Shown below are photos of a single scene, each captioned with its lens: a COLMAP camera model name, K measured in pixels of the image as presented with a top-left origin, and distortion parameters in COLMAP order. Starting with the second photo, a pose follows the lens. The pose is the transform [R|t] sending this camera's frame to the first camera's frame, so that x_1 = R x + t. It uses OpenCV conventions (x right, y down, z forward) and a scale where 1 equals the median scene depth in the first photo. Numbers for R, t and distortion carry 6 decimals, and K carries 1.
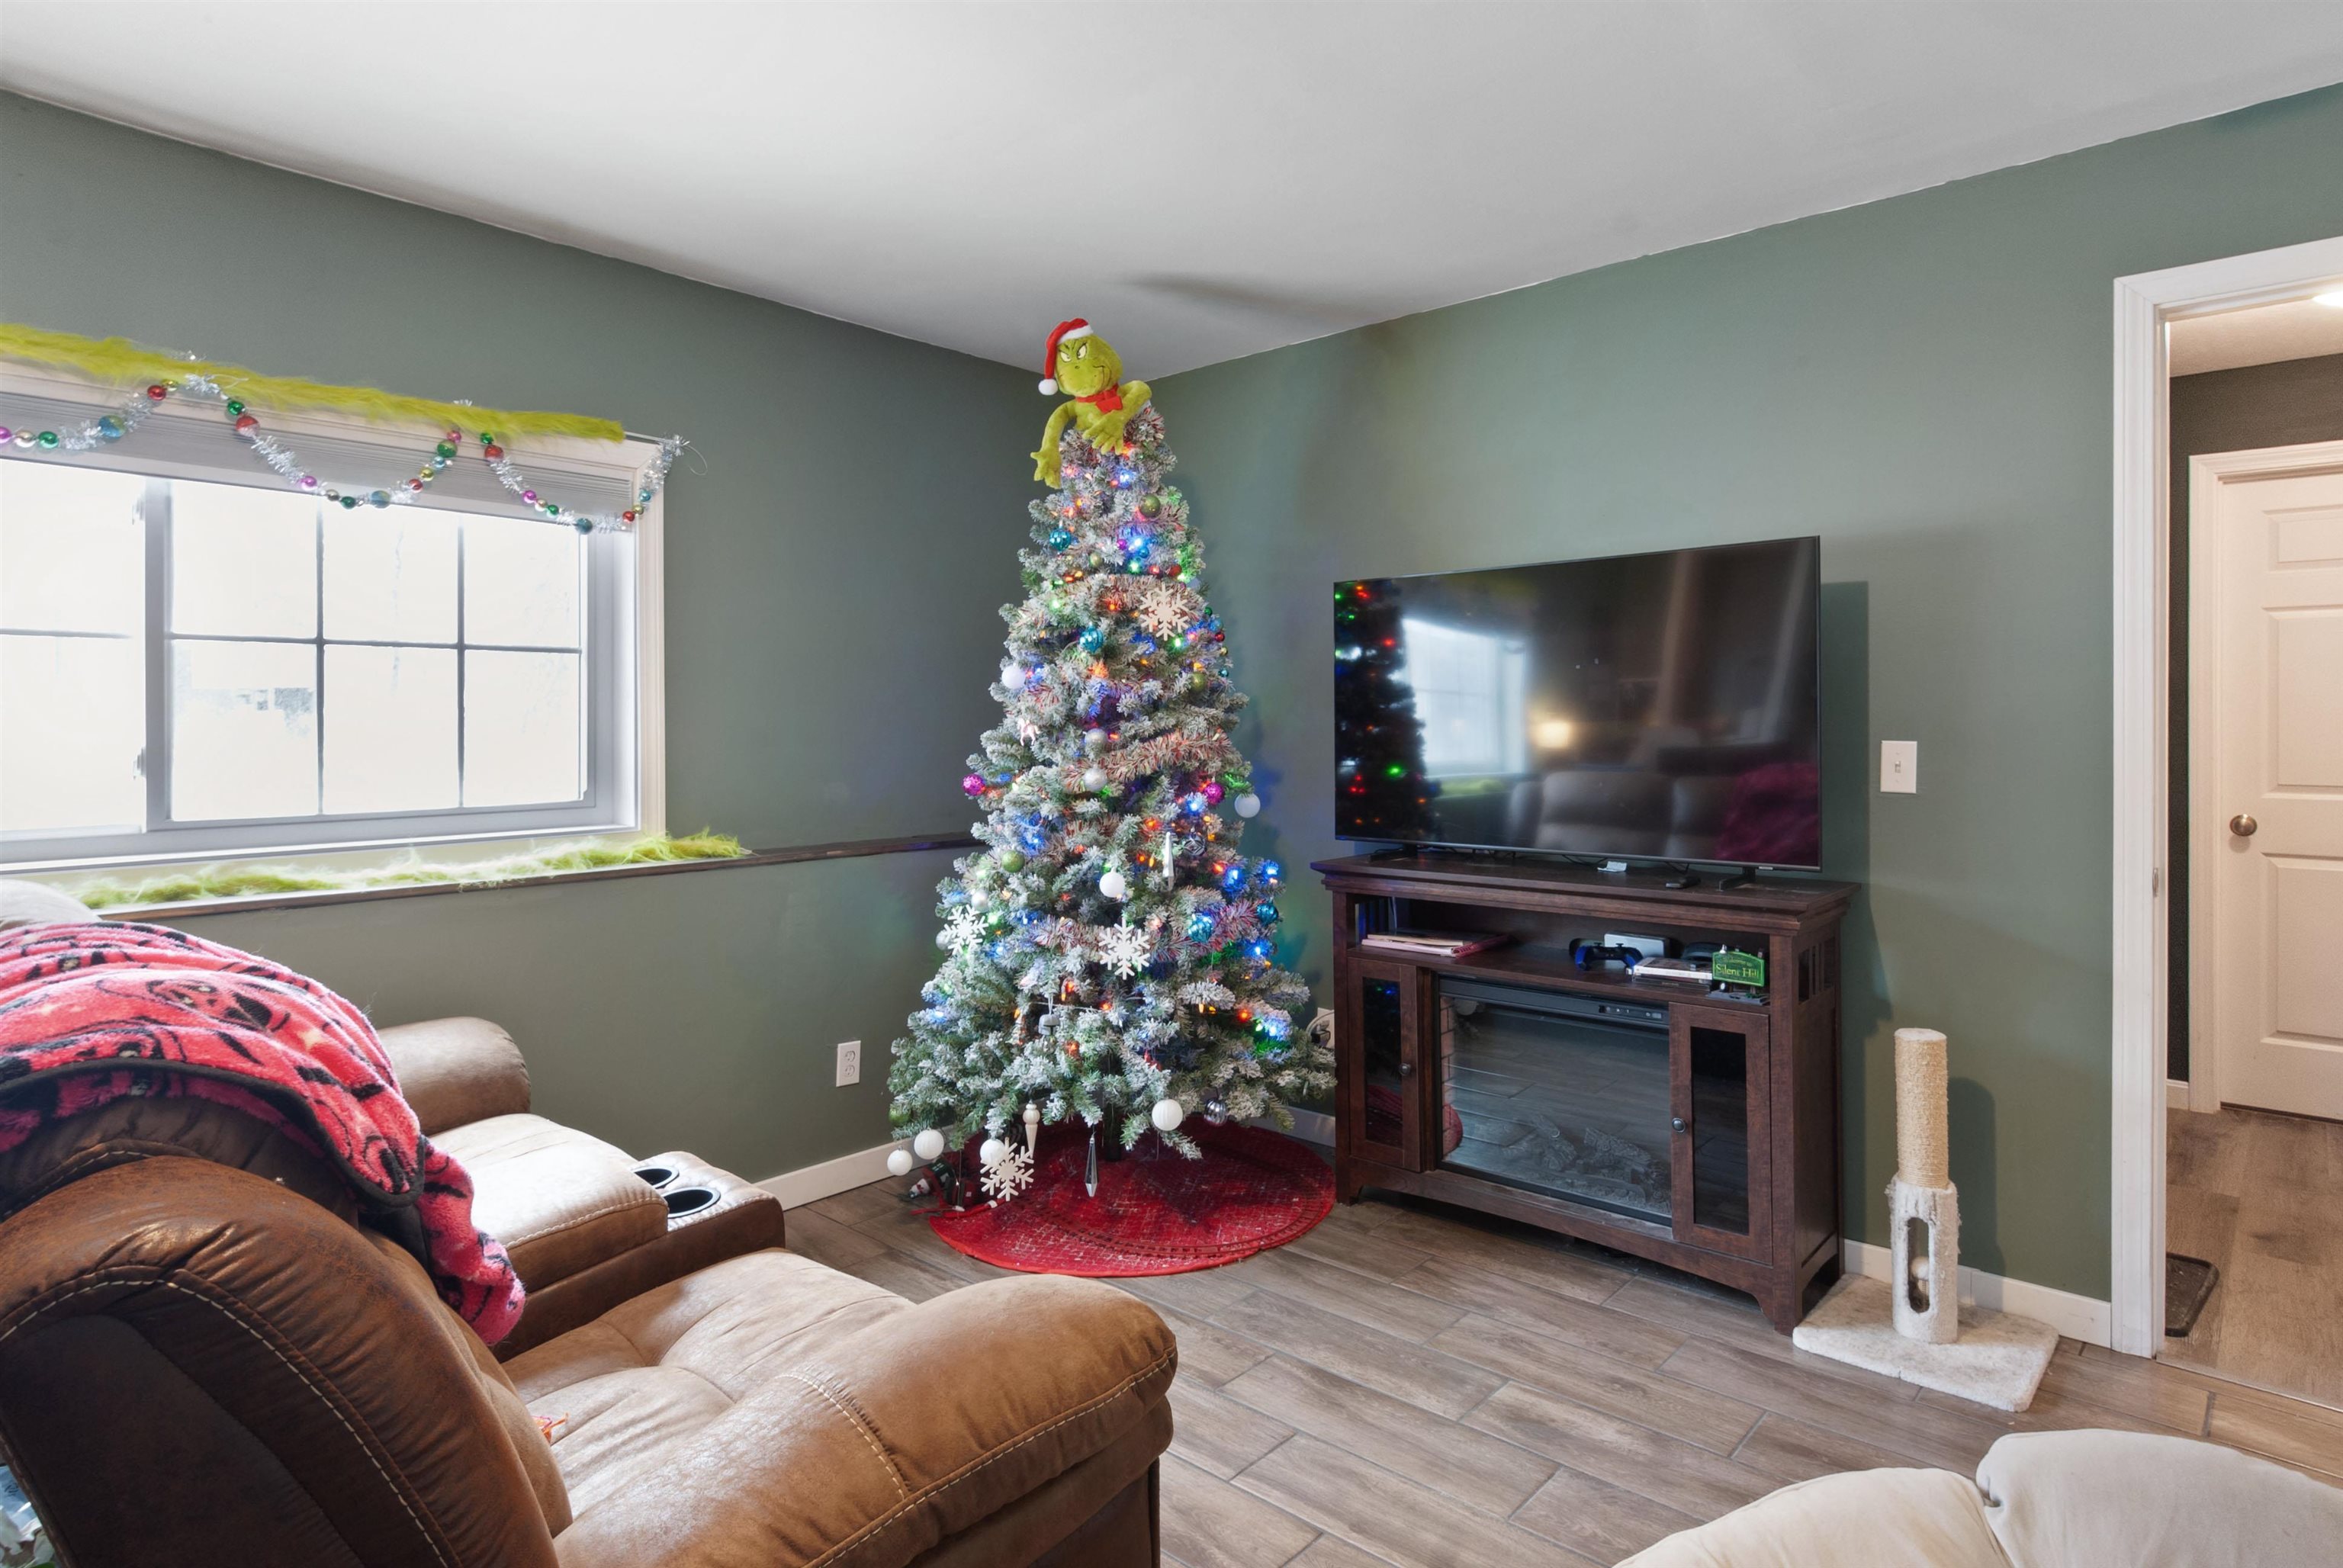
lens RADIAL K [[1254.3, 0, 1171.5], [0, 1254.3, 784.0], [0, 0, 1]] dist [0.012265, -0.014274]
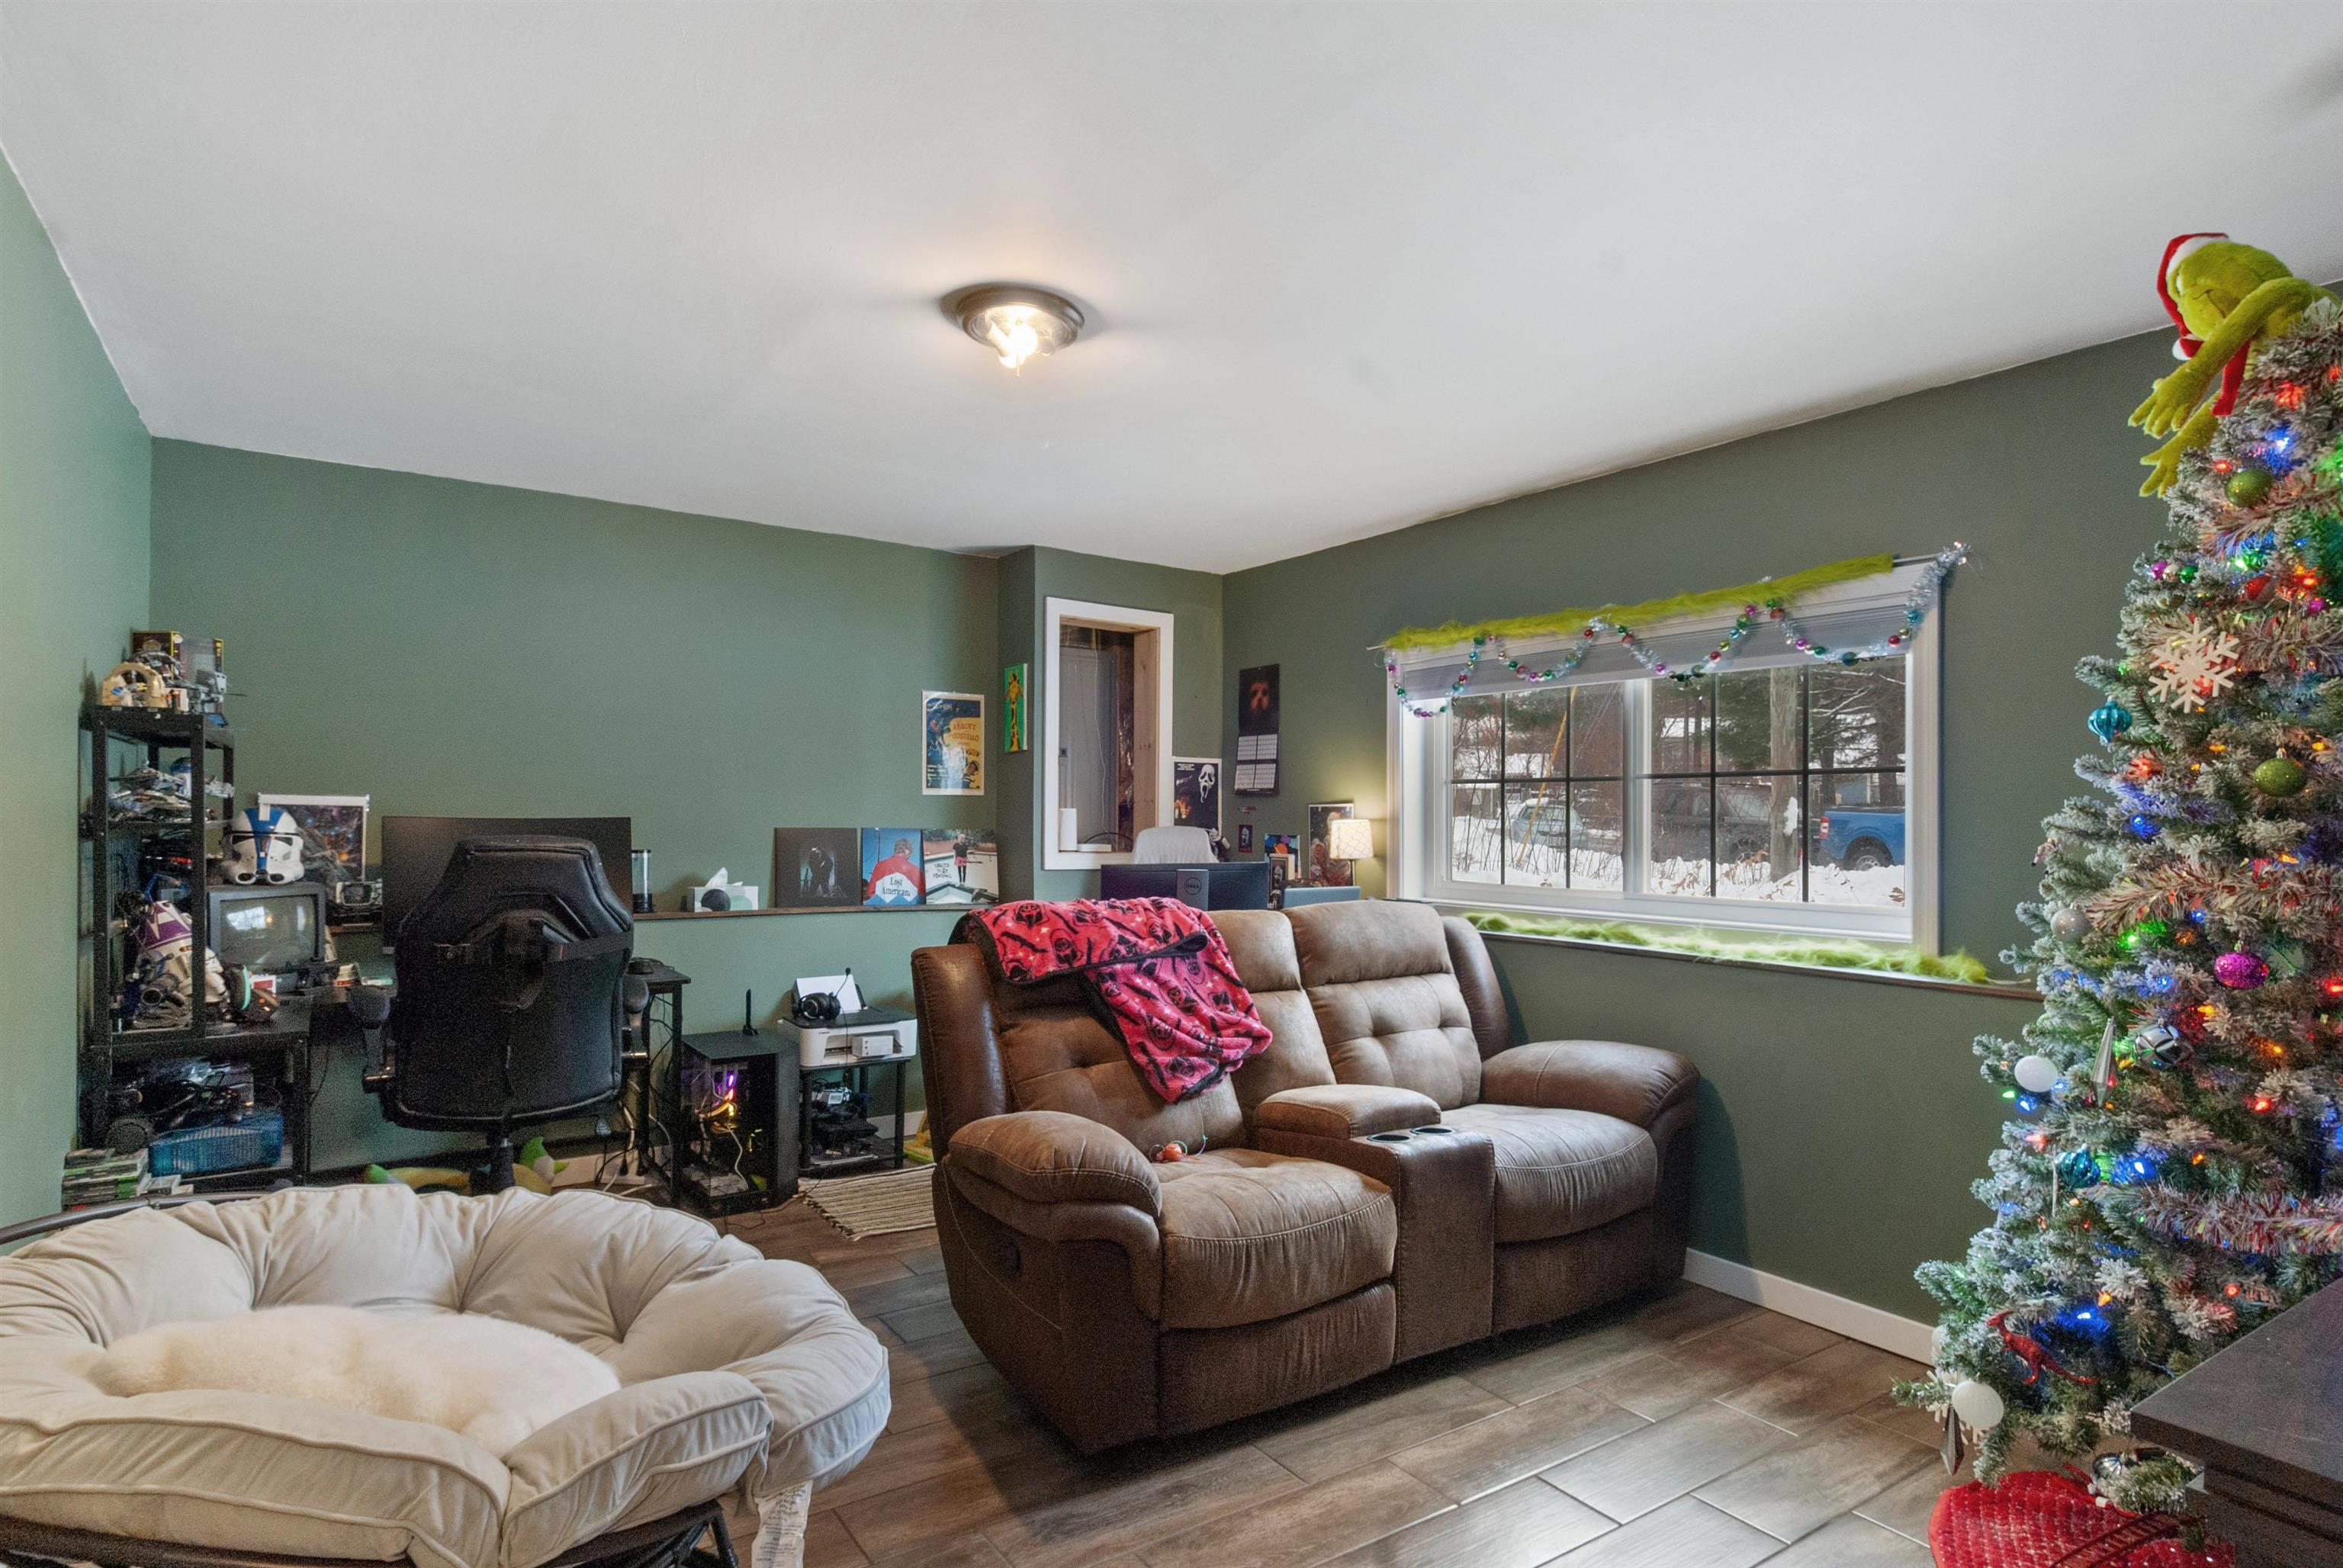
lens RADIAL K [[1254.3, 0, 1171.5], [0, 1254.3, 784.0], [0, 0, 1]] dist [0.012265, -0.014274]
pose [[-0.246355, -0.028201, -0.968769, 0.786769], [-0.055772, 0.998333, -0.014879, -0.046721], [0.967574, 0.050364, -0.247517, 0.739681]]
